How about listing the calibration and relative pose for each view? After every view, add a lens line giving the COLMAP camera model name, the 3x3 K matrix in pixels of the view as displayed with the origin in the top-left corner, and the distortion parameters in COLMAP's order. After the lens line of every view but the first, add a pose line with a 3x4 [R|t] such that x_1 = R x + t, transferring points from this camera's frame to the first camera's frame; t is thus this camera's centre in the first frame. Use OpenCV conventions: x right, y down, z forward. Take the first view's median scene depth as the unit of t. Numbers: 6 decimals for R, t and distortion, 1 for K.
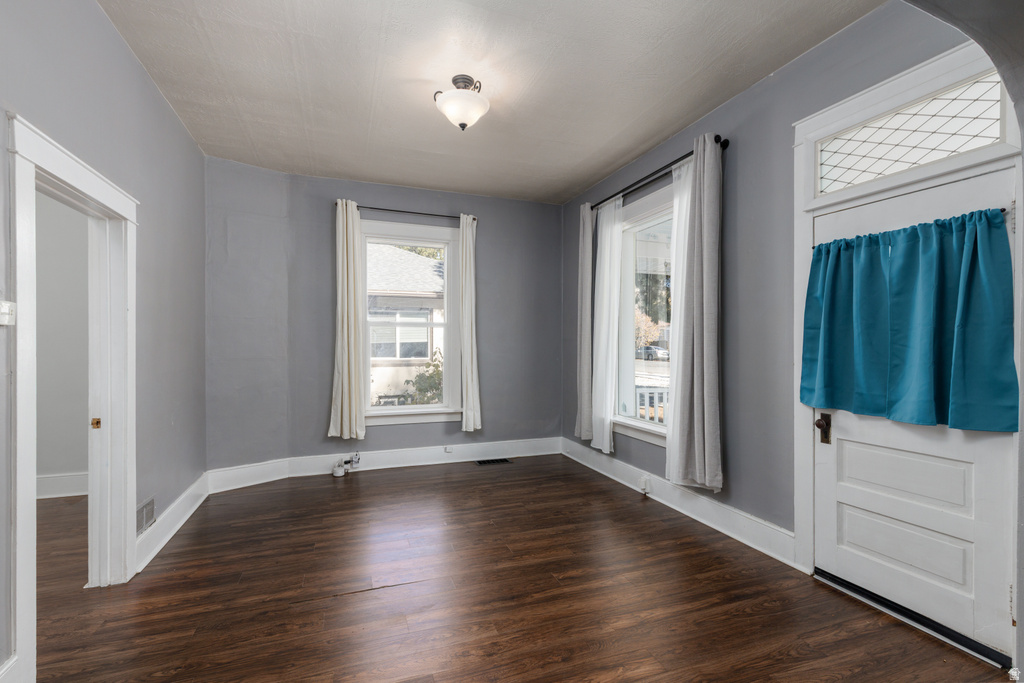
lens RADIAL K [[459.2, 0, 509.0], [0, 459.2, 345.4], [0, 0, 1]] dist [0.002319, 0.000564]
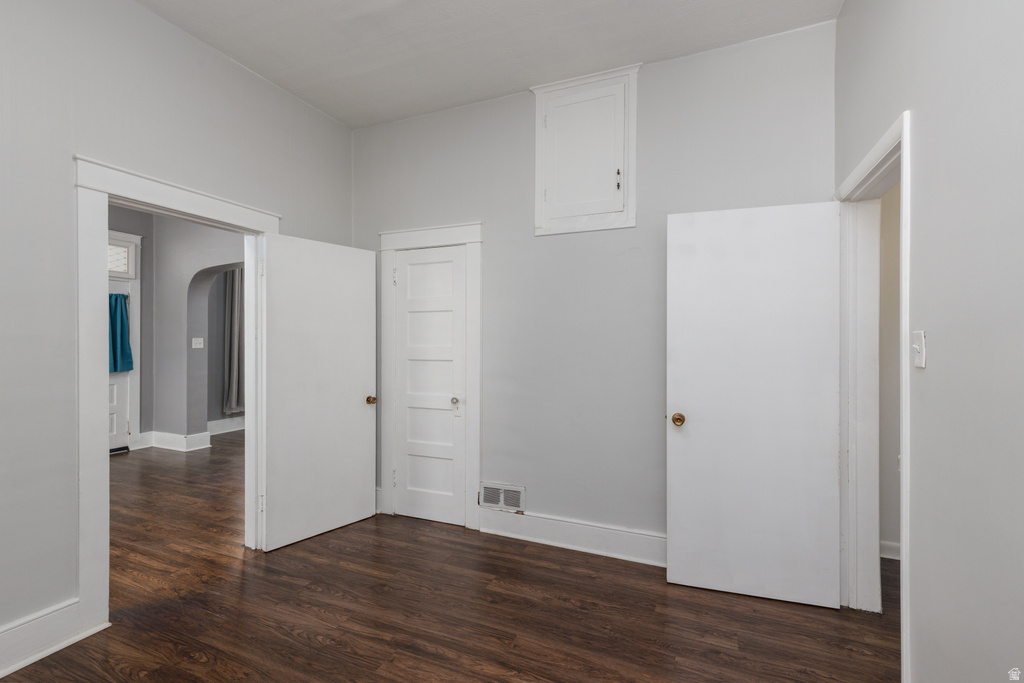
lens RADIAL K [[459.2, 0, 509.0], [0, 459.2, 345.4], [0, 0, 1]] dist [0.002319, 0.000564]
pose [[-0.732016, -0.009218, 0.681226, -2.437404], [-0.002836, 0.999941, 0.010483, -0.011059], [-0.681282, 0.005742, -0.731999, 1.333189]]
